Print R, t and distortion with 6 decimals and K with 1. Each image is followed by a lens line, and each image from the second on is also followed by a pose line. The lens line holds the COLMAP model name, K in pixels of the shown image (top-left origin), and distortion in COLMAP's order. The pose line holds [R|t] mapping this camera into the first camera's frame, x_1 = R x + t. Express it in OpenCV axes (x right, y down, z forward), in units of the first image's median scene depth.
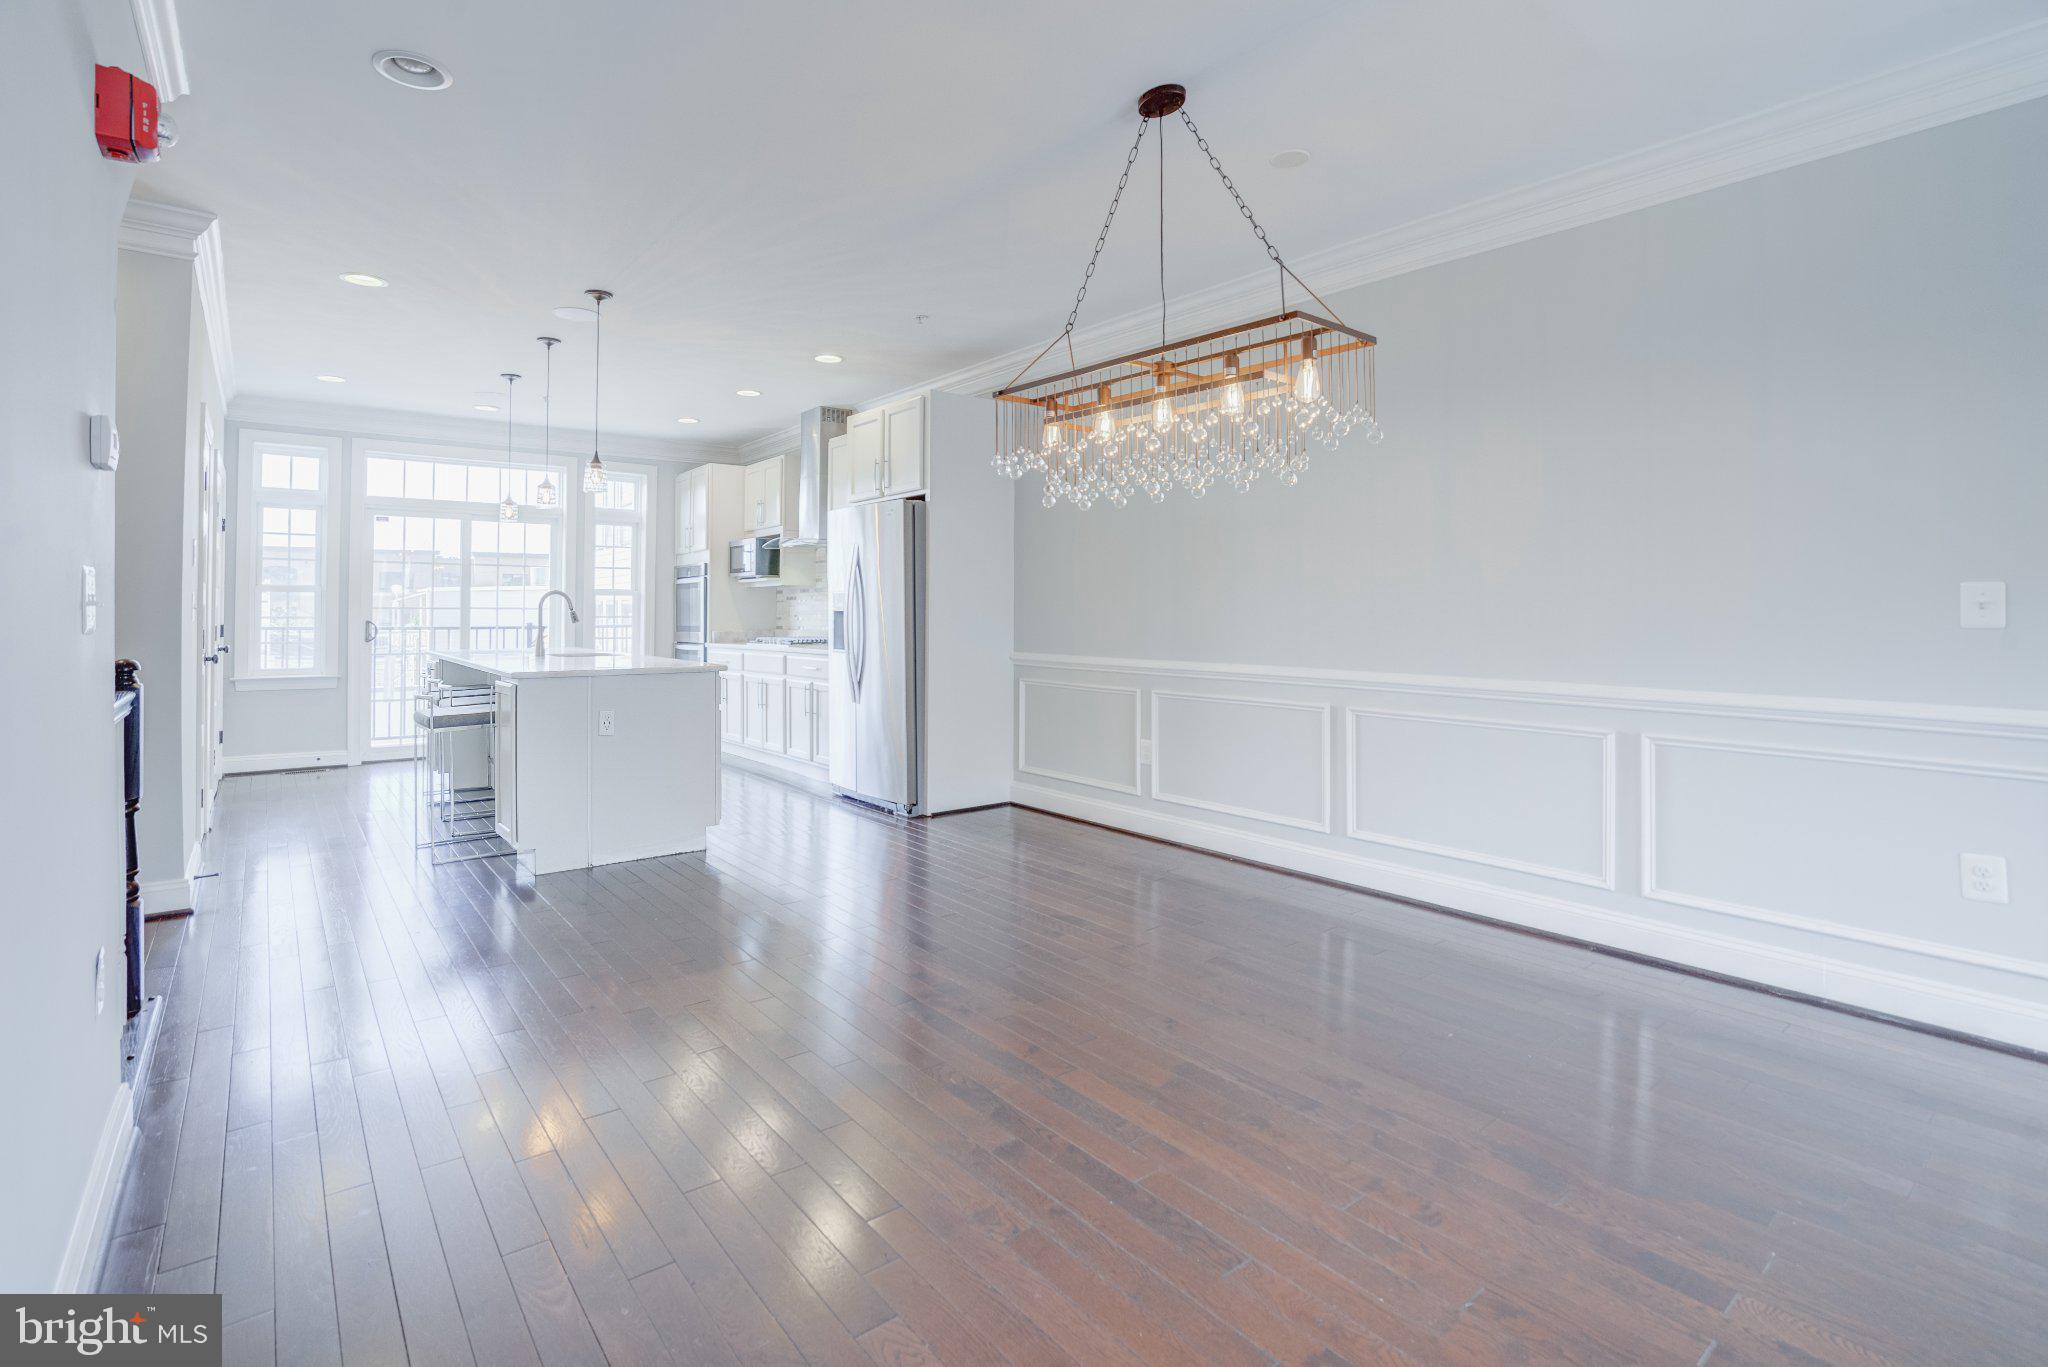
lens RADIAL K [[985.7, 0, 997.5], [0, 985.7, 609.7], [0, 0, 1]] dist [-0.000990, -0.000122]
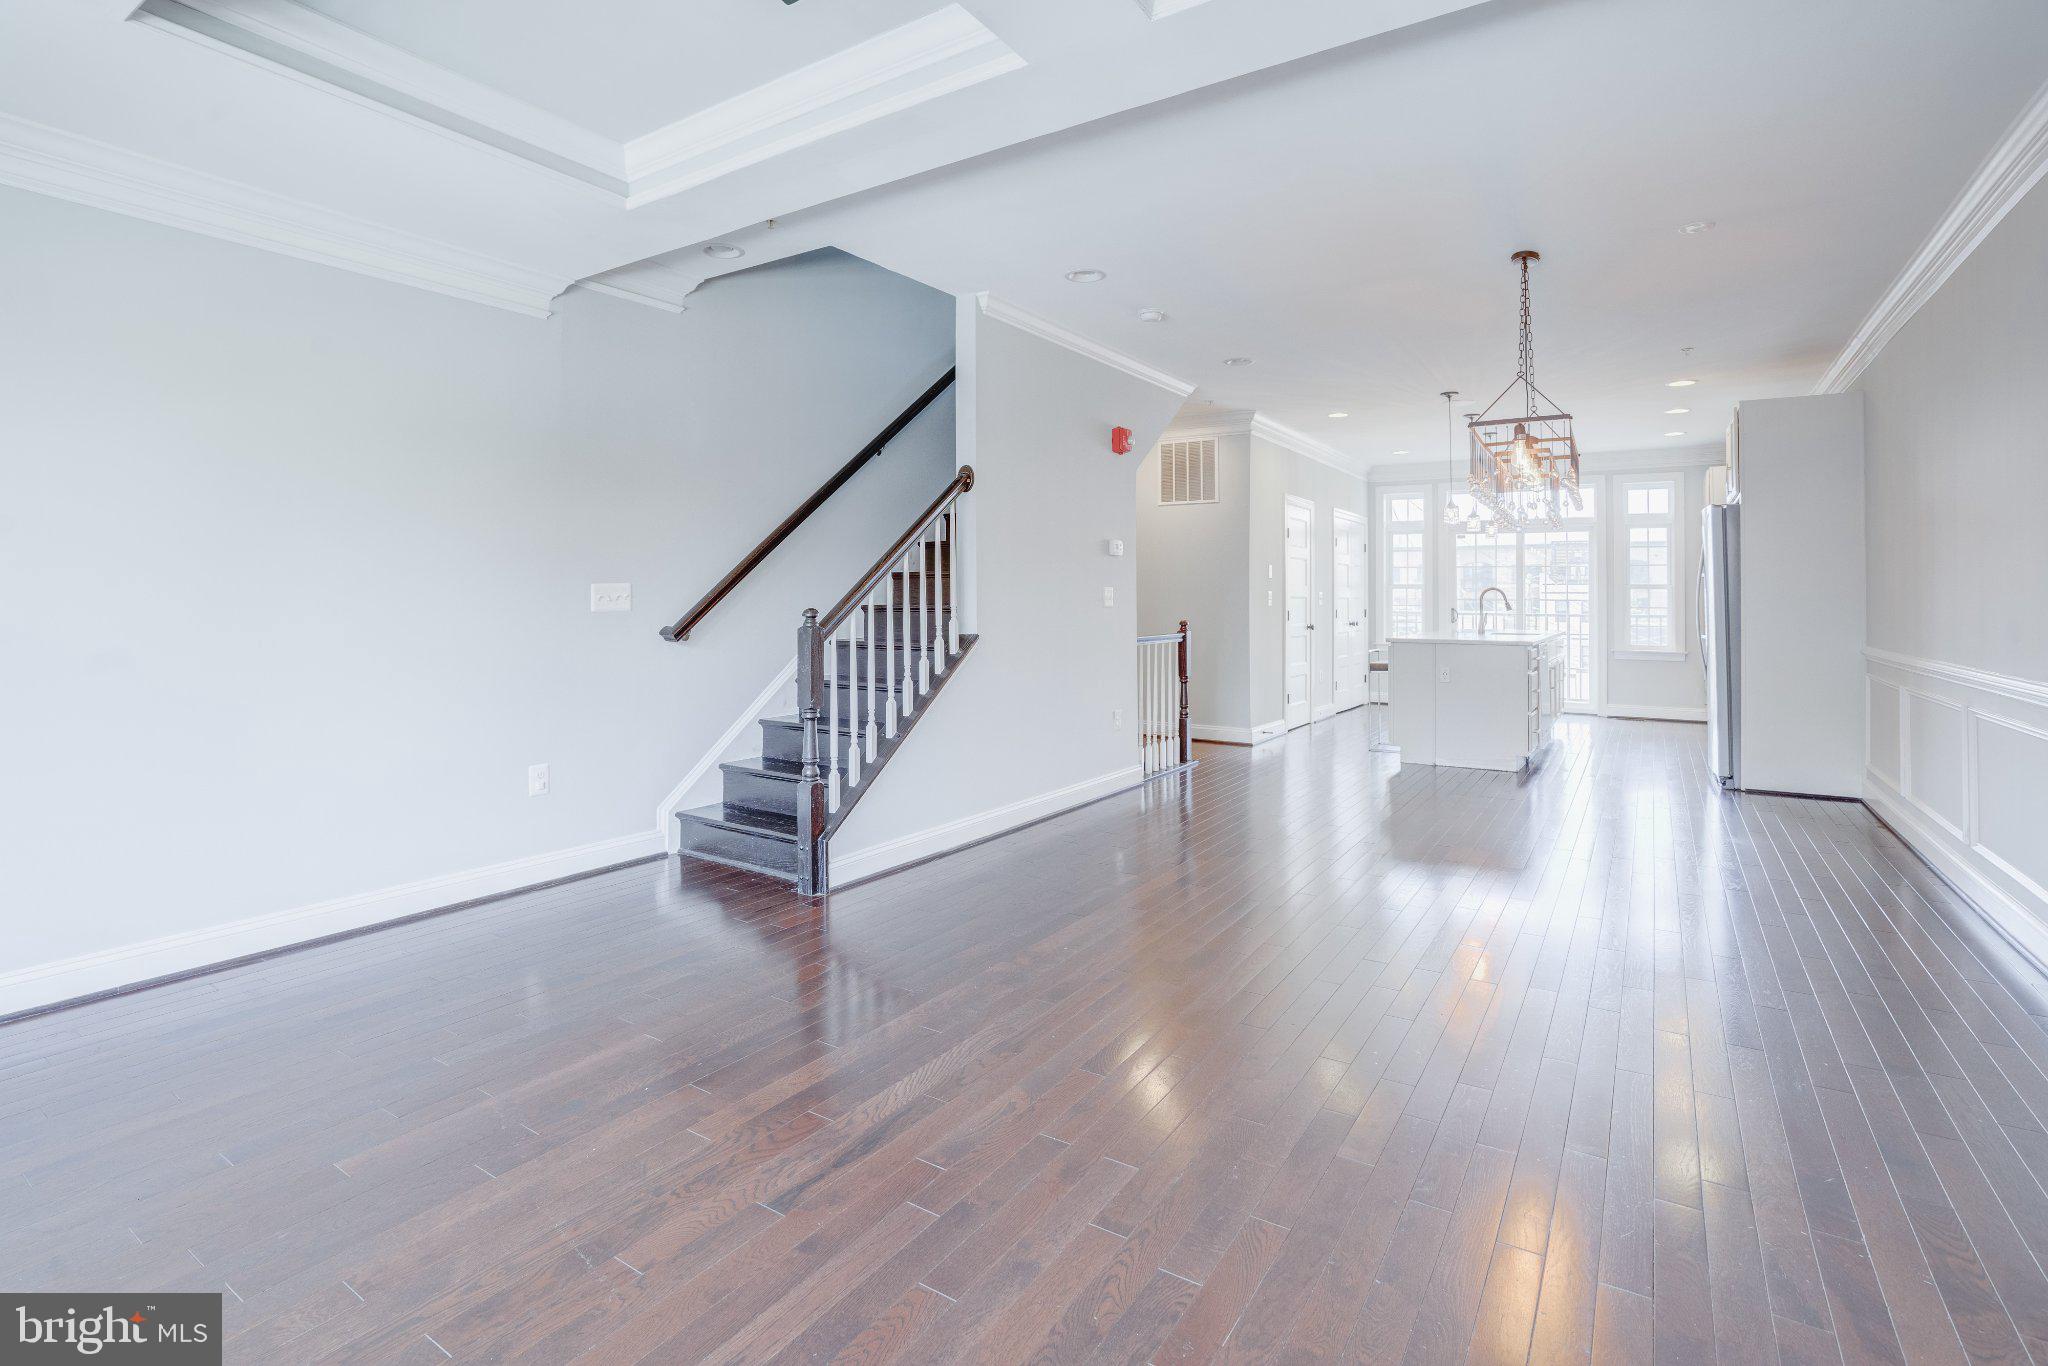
lens RADIAL K [[985.7, 0, 997.5], [0, 985.7, 609.2], [0, 0, 1]] dist [-0.000990, -0.000122]
pose [[0.333770, 0.011649, -0.942583, 0.486982], [-0.004918, 0.999932, 0.010617, 0.000454], [0.942642, 0.001092, 0.333805, -0.103149]]
